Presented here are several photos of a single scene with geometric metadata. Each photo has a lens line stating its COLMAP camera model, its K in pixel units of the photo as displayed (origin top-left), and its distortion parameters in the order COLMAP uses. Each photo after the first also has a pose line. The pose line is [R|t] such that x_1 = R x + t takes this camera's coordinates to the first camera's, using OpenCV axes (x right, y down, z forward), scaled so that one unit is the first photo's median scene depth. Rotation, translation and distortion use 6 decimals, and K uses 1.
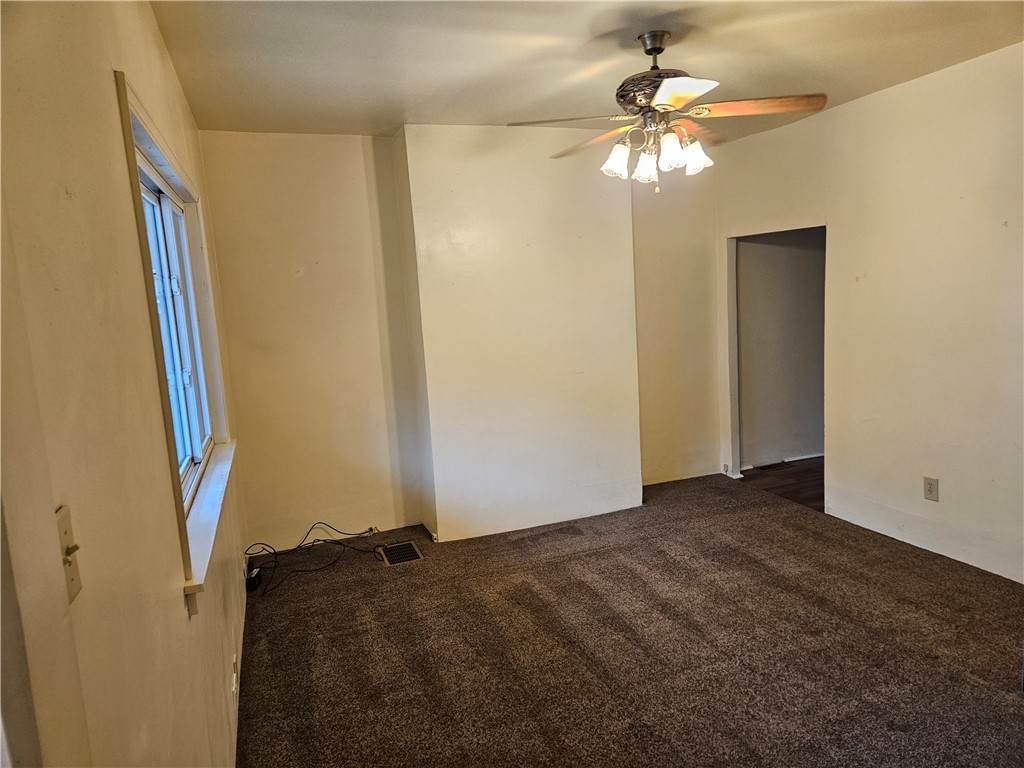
lens RADIAL K [[700.6, 0, 509.0], [0, 700.6, 384.2], [0, 0, 1]] dist [0.059908, -0.005258]
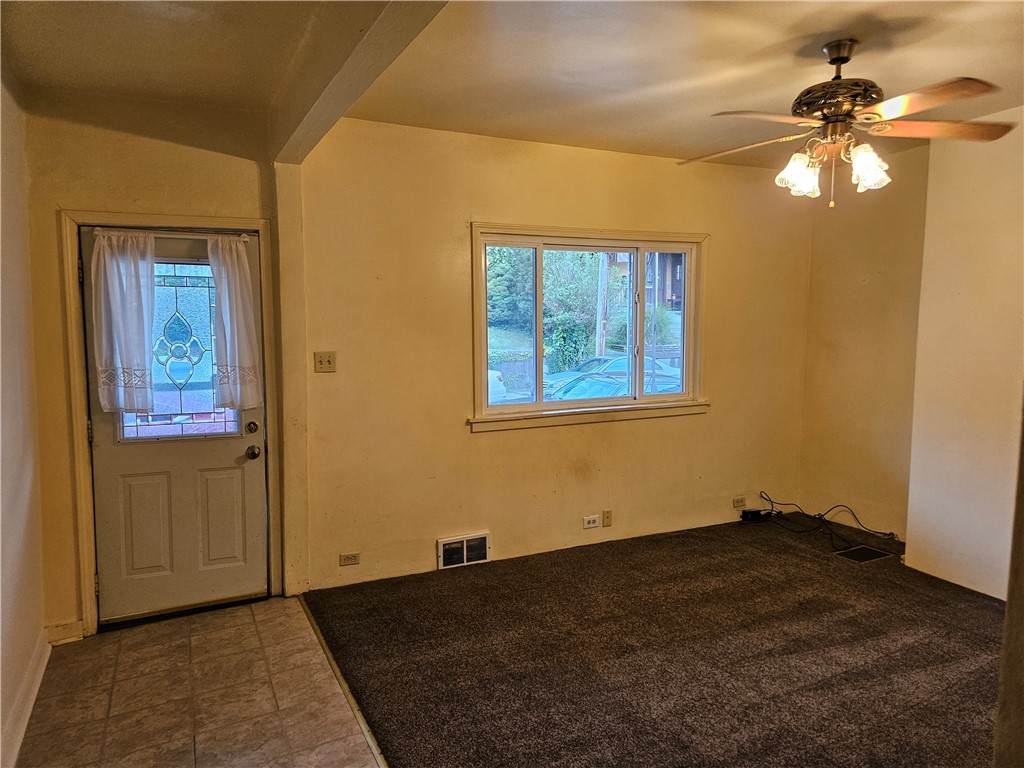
lens RADIAL K [[700.6, 0, 509.0], [0, 700.6, 384.2], [0, 0, 1]] dist [0.059908, -0.005258]
pose [[0.102711, 0.156201, -0.982370, 1.060248], [-0.145227, 0.979366, 0.140540, -0.101950], [0.984053, 0.128232, 0.123276, 0.450803]]
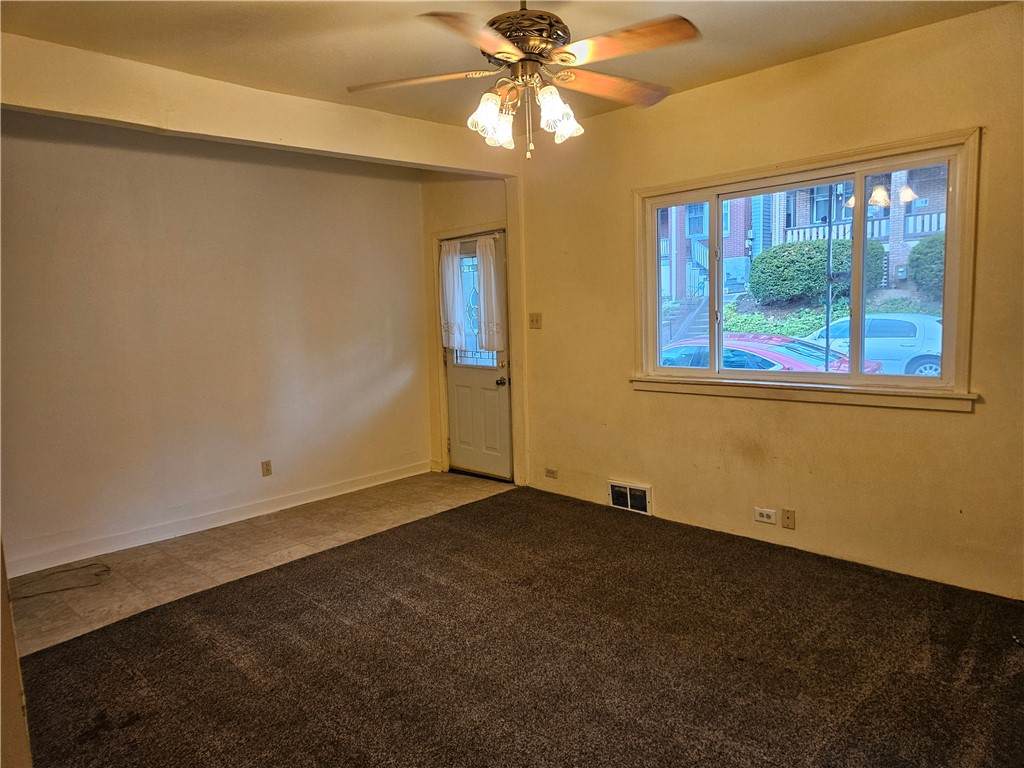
lens RADIAL K [[700.6, 0, 509.0], [0, 700.6, 384.2], [0, 0, 1]] dist [0.059908, -0.005258]
pose [[-0.901589, 0.152530, -0.404811, 0.553890], [0.039164, 0.960714, 0.274764, -0.230105], [0.430818, 0.231870, -0.872143, 1.713230]]
